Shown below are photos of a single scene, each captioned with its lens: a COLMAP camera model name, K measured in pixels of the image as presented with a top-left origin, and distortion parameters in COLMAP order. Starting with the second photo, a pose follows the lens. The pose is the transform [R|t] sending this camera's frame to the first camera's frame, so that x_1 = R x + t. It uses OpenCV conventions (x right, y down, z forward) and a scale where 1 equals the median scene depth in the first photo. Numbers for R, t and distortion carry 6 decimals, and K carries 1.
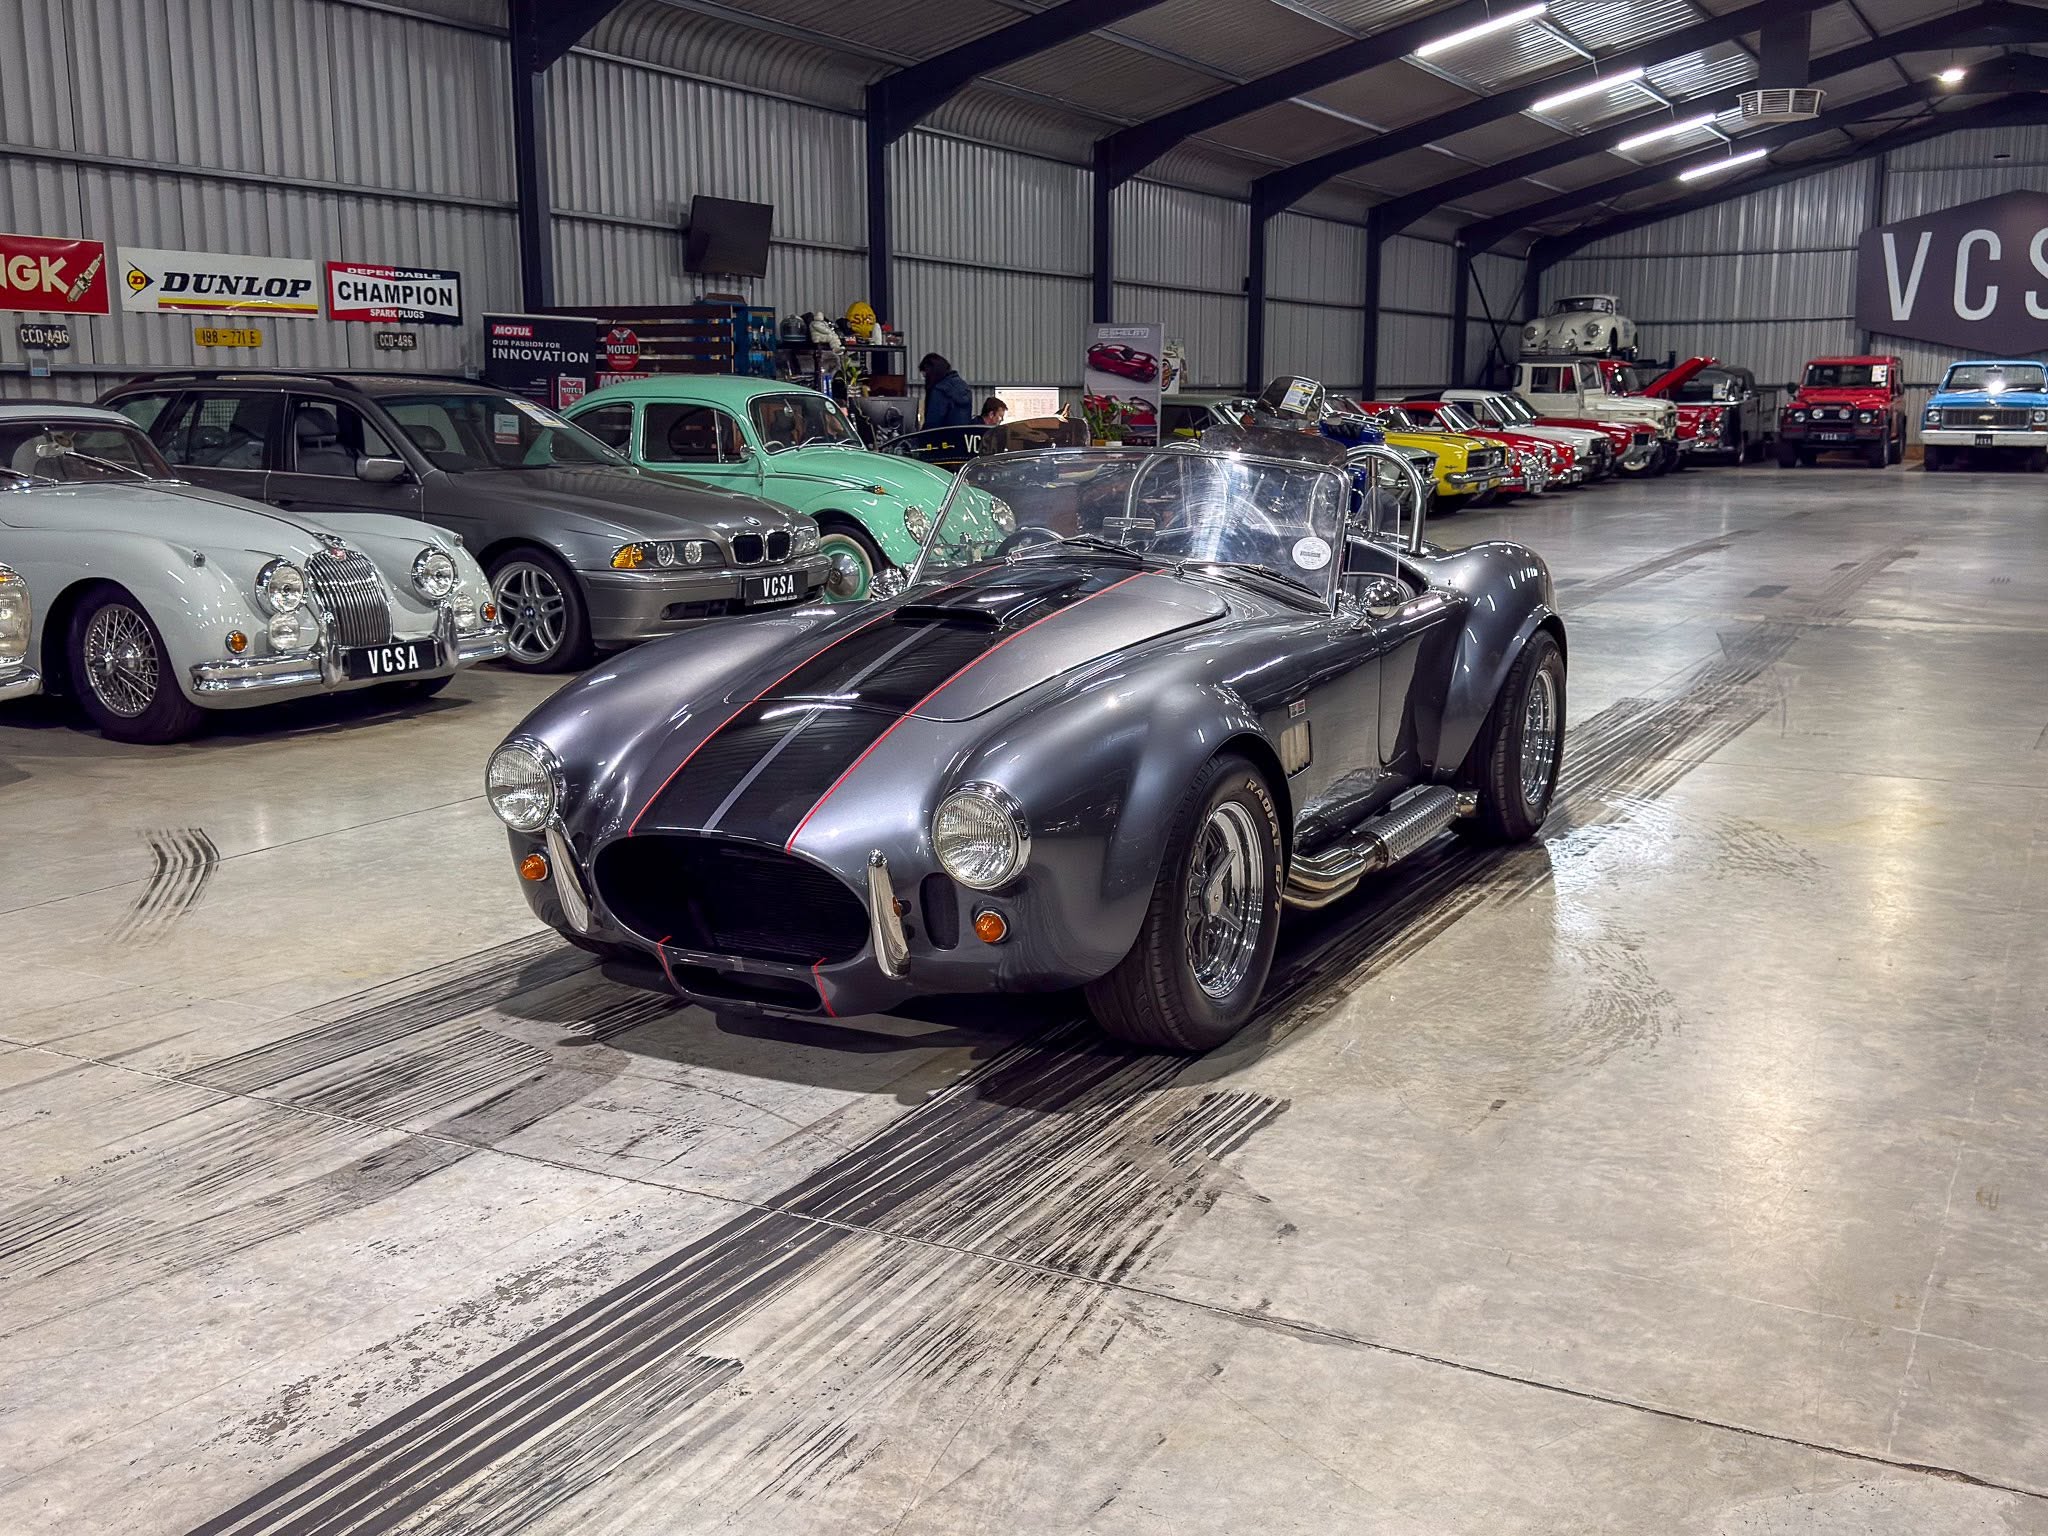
lens RADIAL K [[1967.7, 0, 1077.9], [0, 1967.7, 764.3], [0, 0, 1]] dist [0.178015, -0.361897]
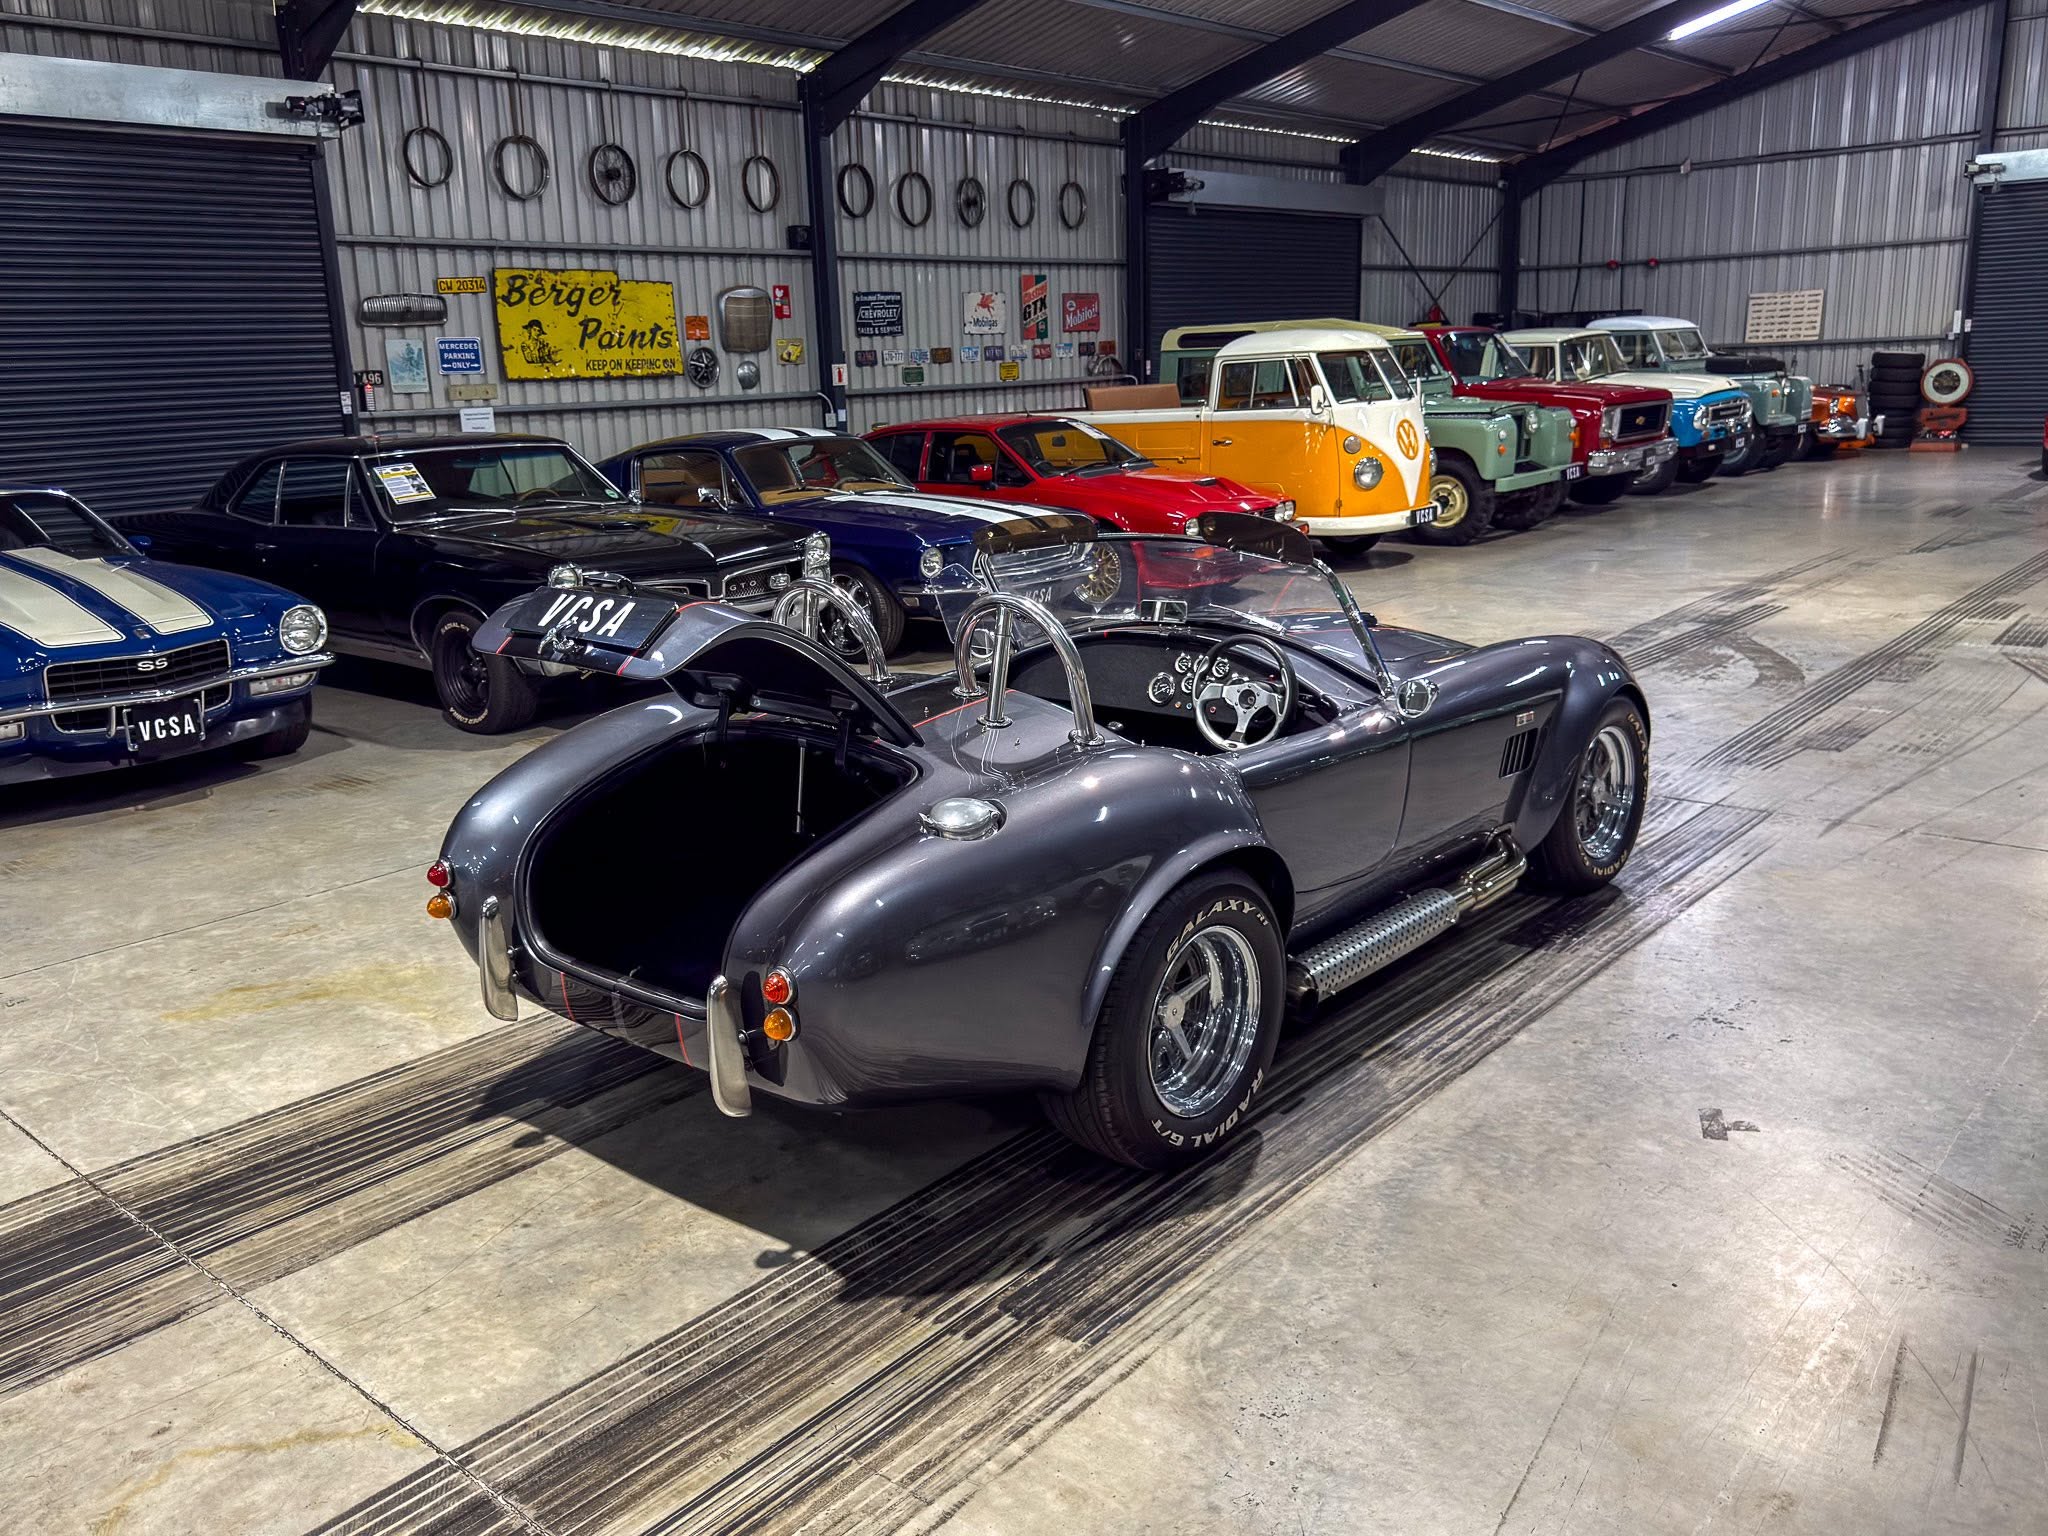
lens RADIAL K [[1614.4, 0, 955.2], [0, 1614.4, 769.5], [0, 0, 1]] dist [0.078516, -0.115815]
pose [[-0.964895, -0.022703, 0.261653, -0.050072], [0.089464, 0.908264, 0.408720, -0.212973], [-0.246929, 0.417780, -0.874349, 0.960499]]
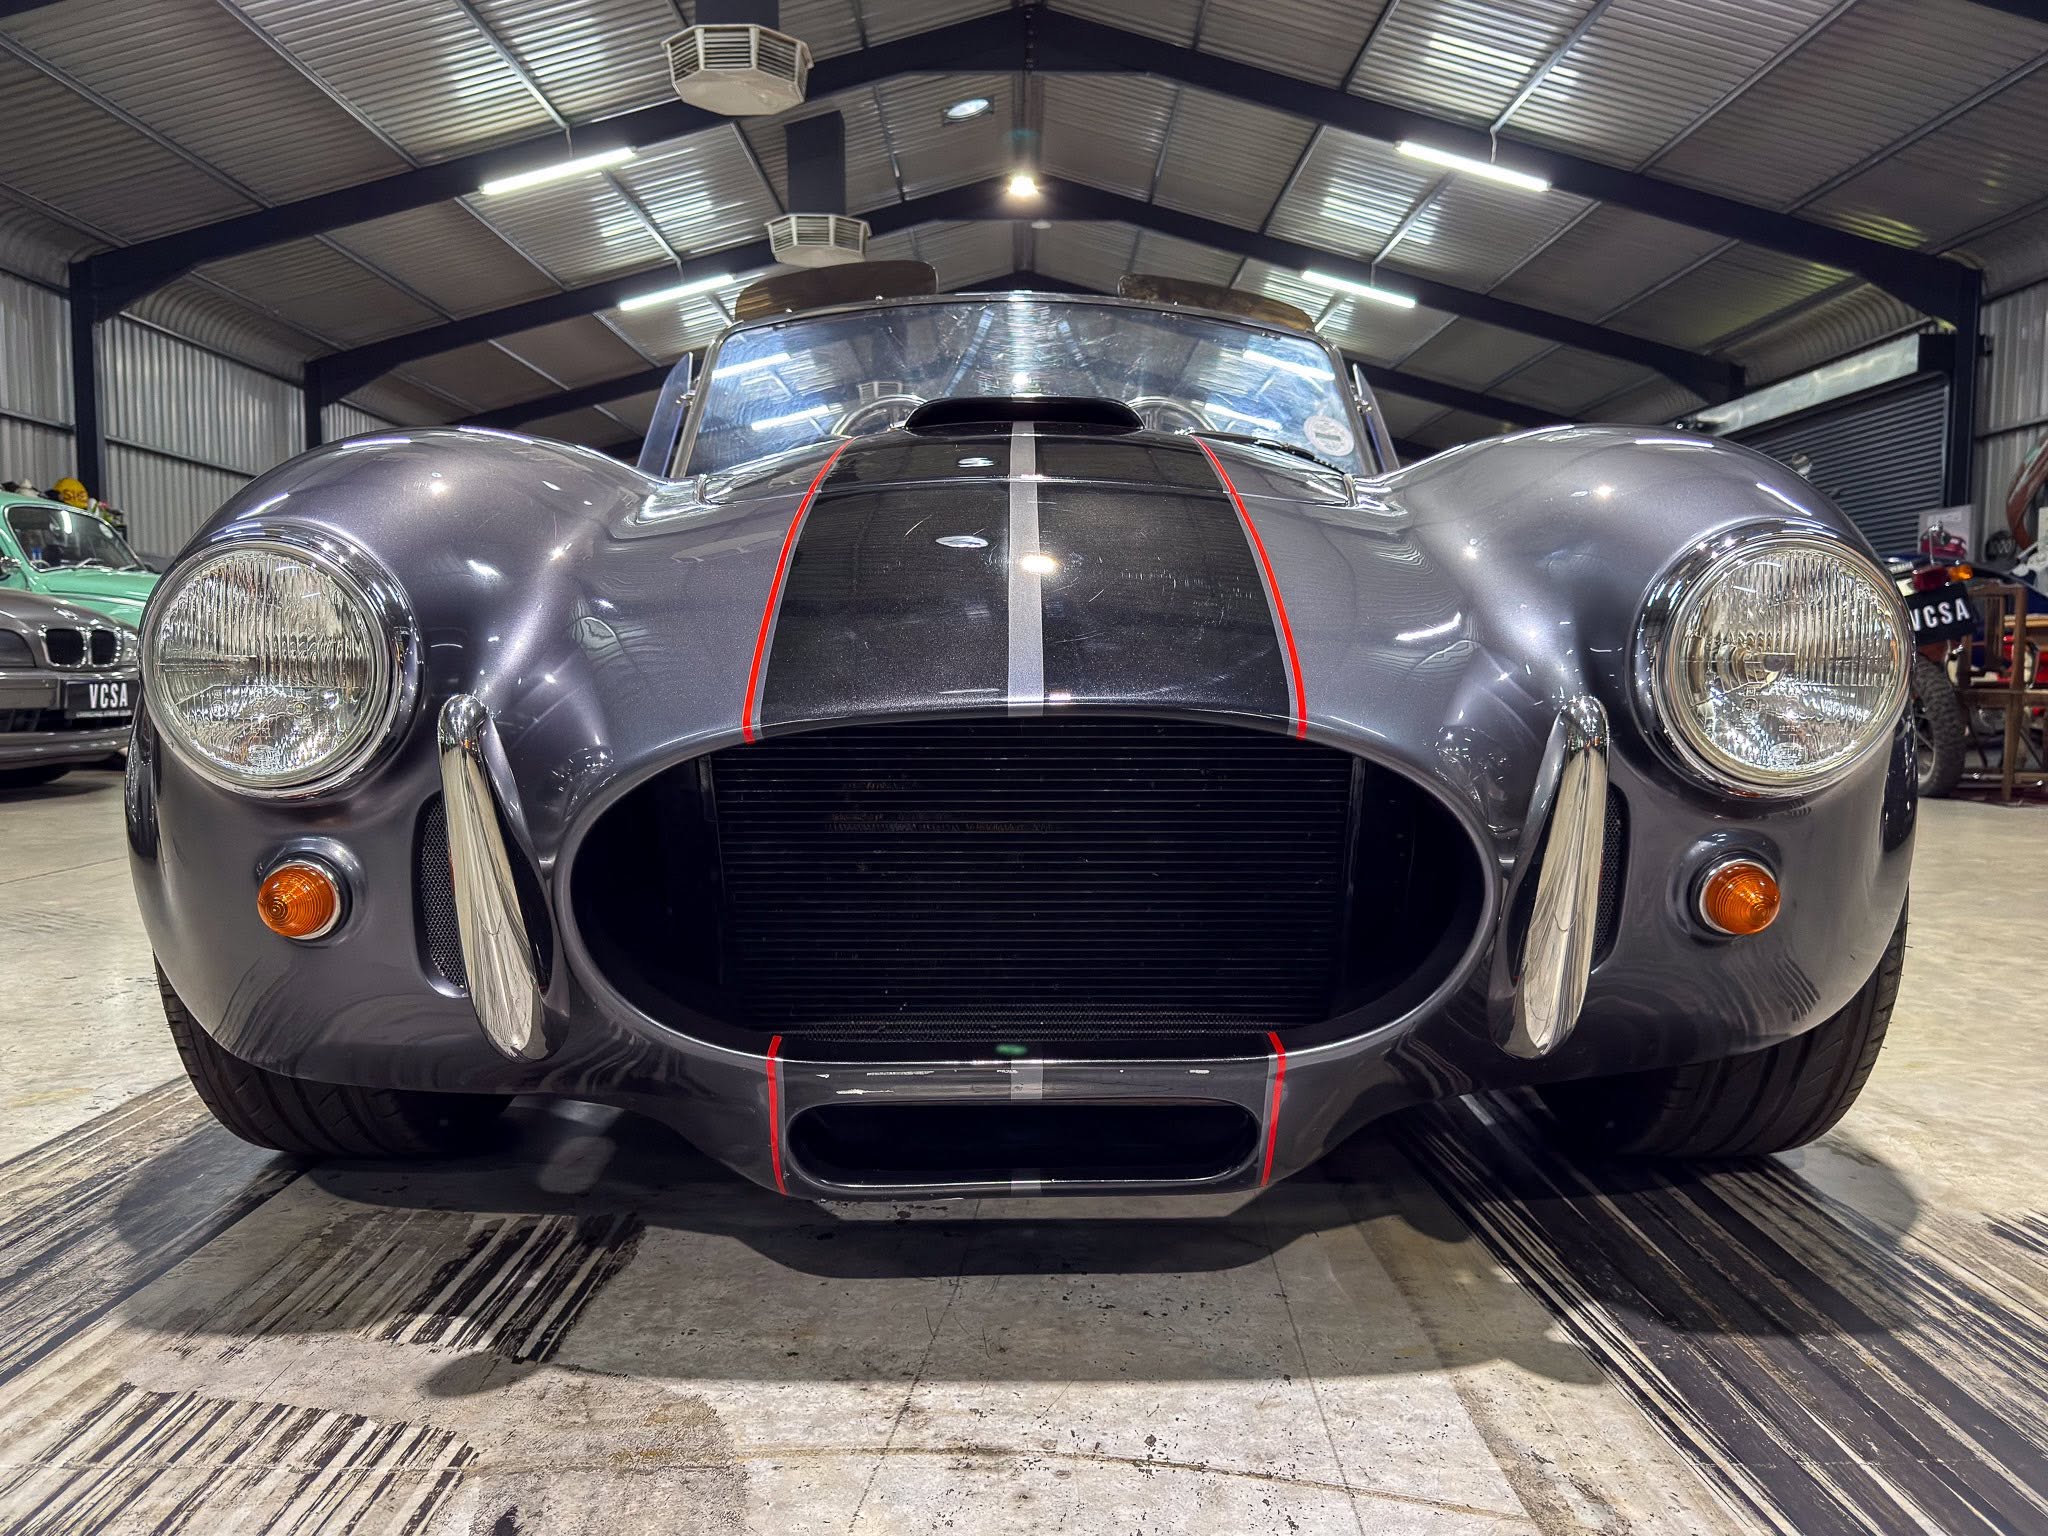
lens RADIAL K [[1580.7, 0, 1030.2], [0, 1580.7, 808.1], [0, 0, 1]] dist [0.007650, -0.011569]
pose [[0.884430, -0.039034, 0.465037, -0.121063], [0.082274, 0.993929, -0.073046, 0.028114], [-0.459363, 0.102865, 0.882272, 0.289487]]
